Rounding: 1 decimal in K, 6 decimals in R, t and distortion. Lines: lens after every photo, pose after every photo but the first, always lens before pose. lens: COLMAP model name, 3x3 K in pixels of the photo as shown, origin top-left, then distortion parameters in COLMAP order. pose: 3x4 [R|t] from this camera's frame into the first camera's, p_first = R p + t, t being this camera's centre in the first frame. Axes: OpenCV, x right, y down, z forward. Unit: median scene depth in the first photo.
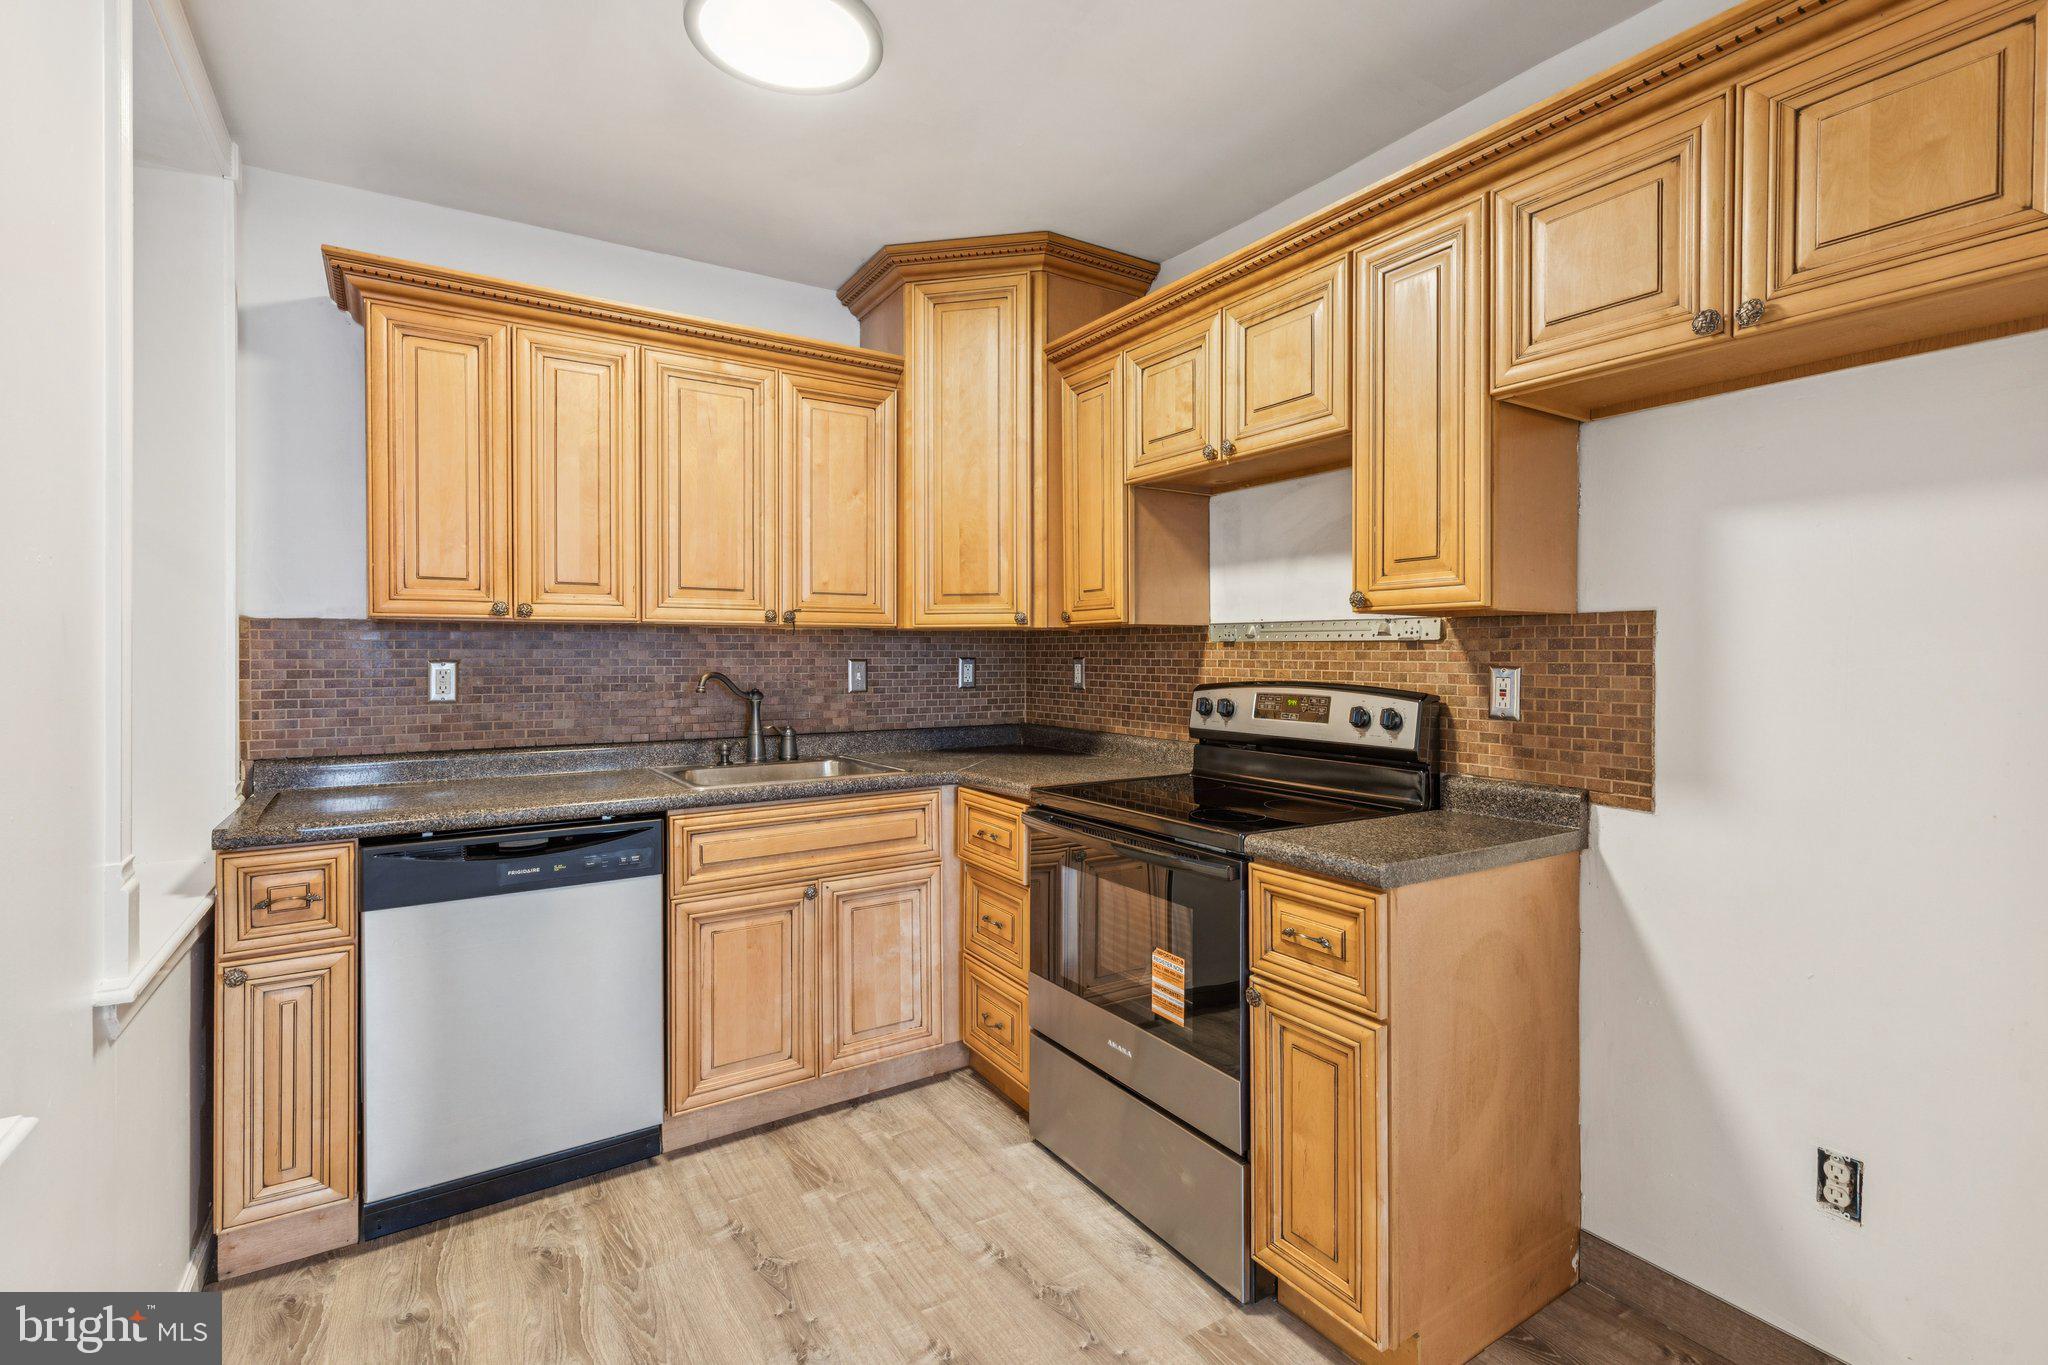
lens RADIAL K [[937.2, 0, 1031.9], [0, 937.2, 656.3], [0, 0, 1]] dist [0.010412, 0.000050]
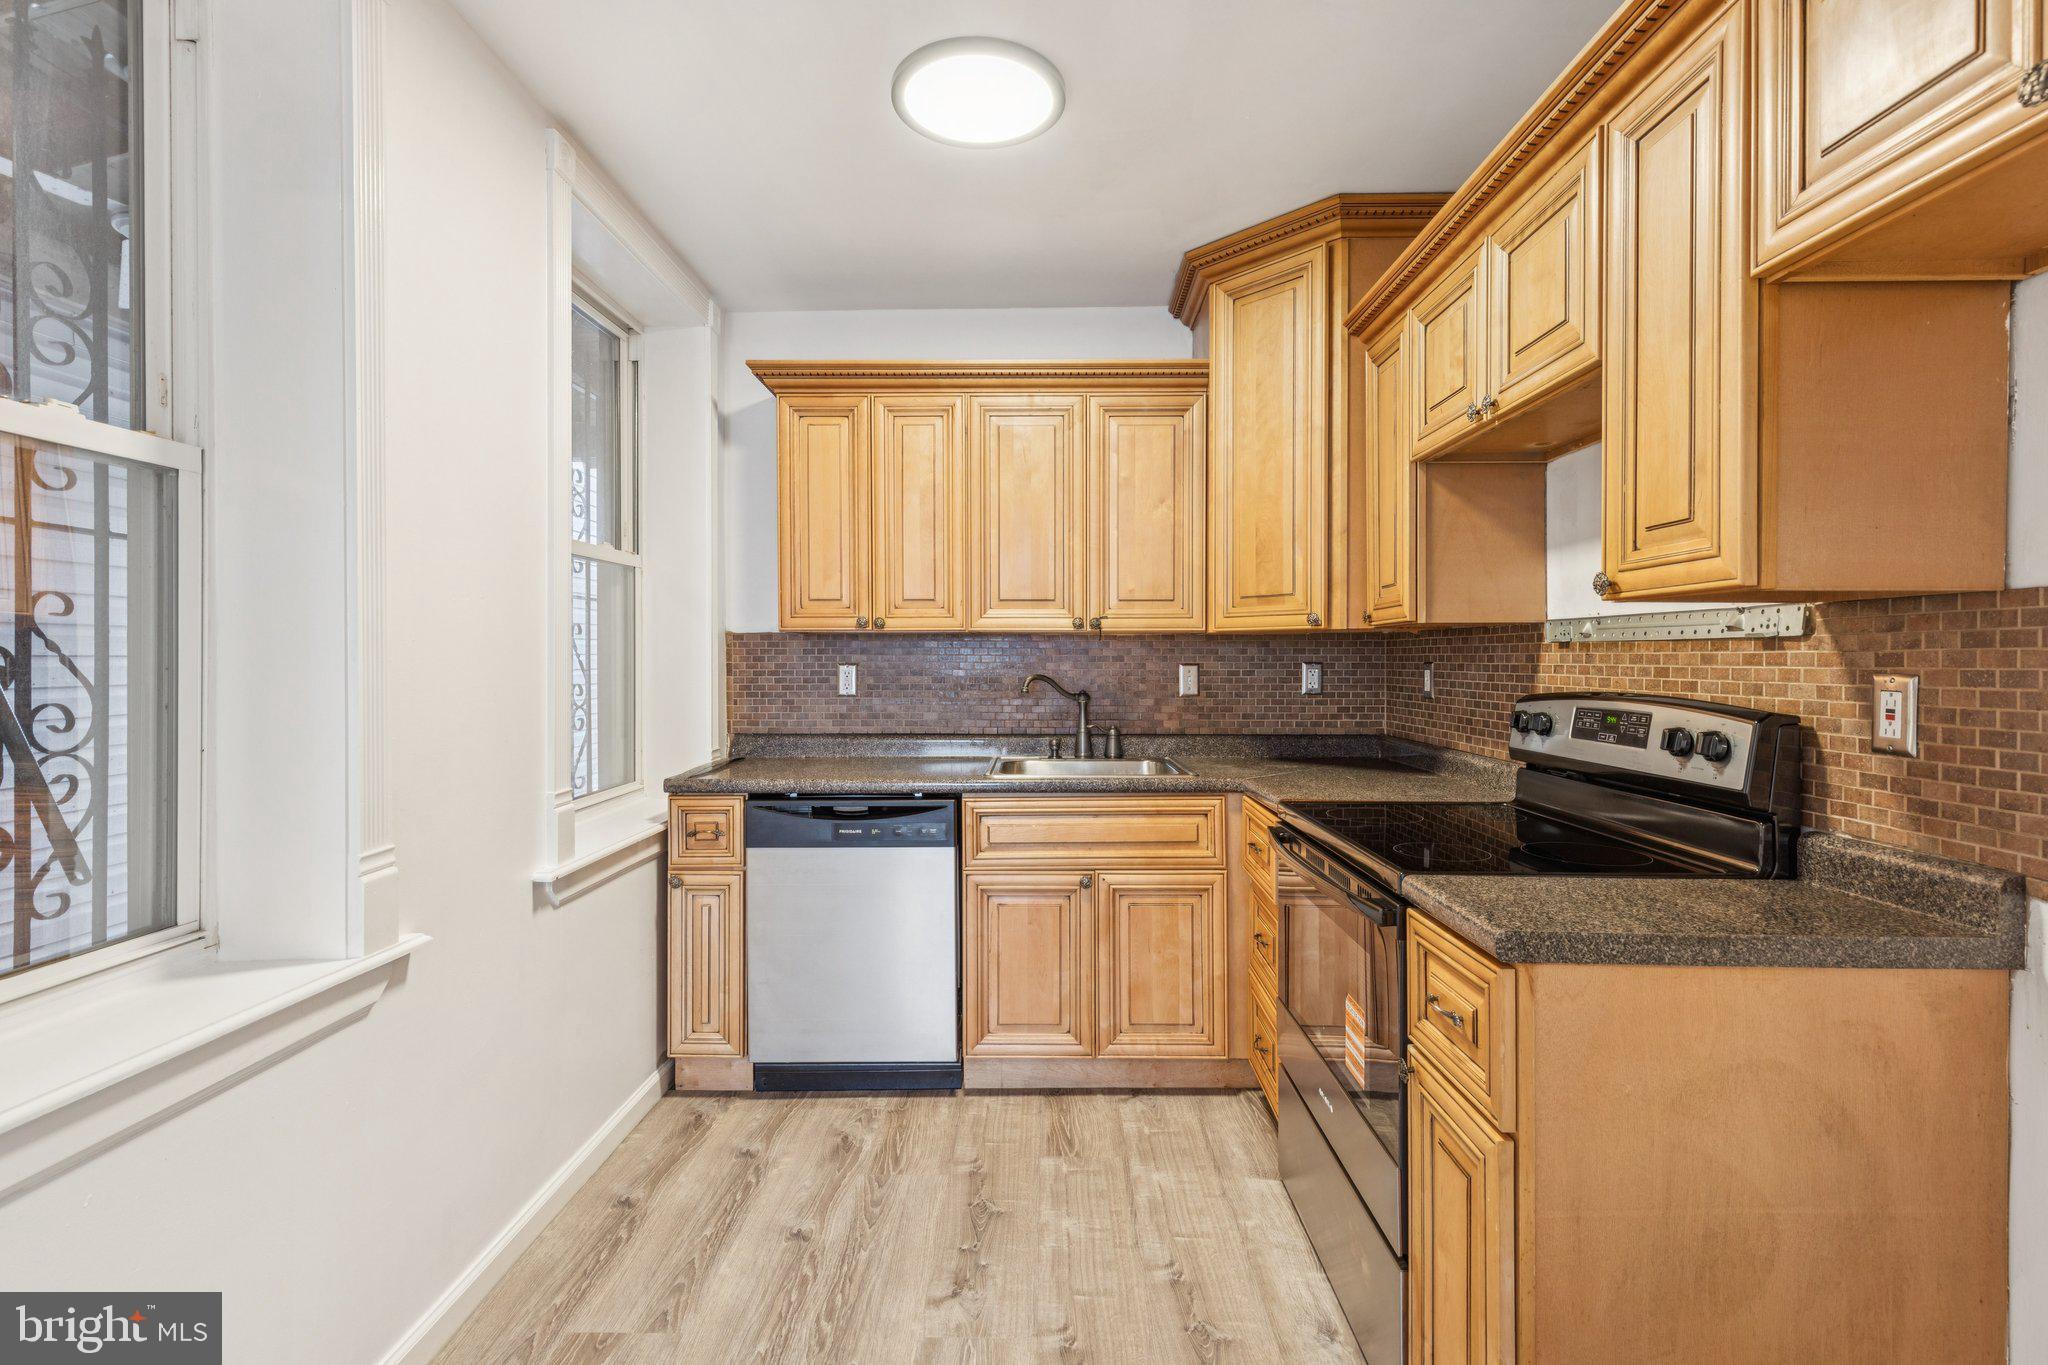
lens RADIAL K [[918.0, 0, 1031.8], [0, 918.0, 664.5], [0, 0, 1]] dist [0.010476, -0.000203]
pose [[0.832263, 0.002571, -0.554375, 0.304859], [-0.001475, 0.999996, 0.002423, 0.002662], [0.554379, -0.001199, 0.832263, 0.103916]]
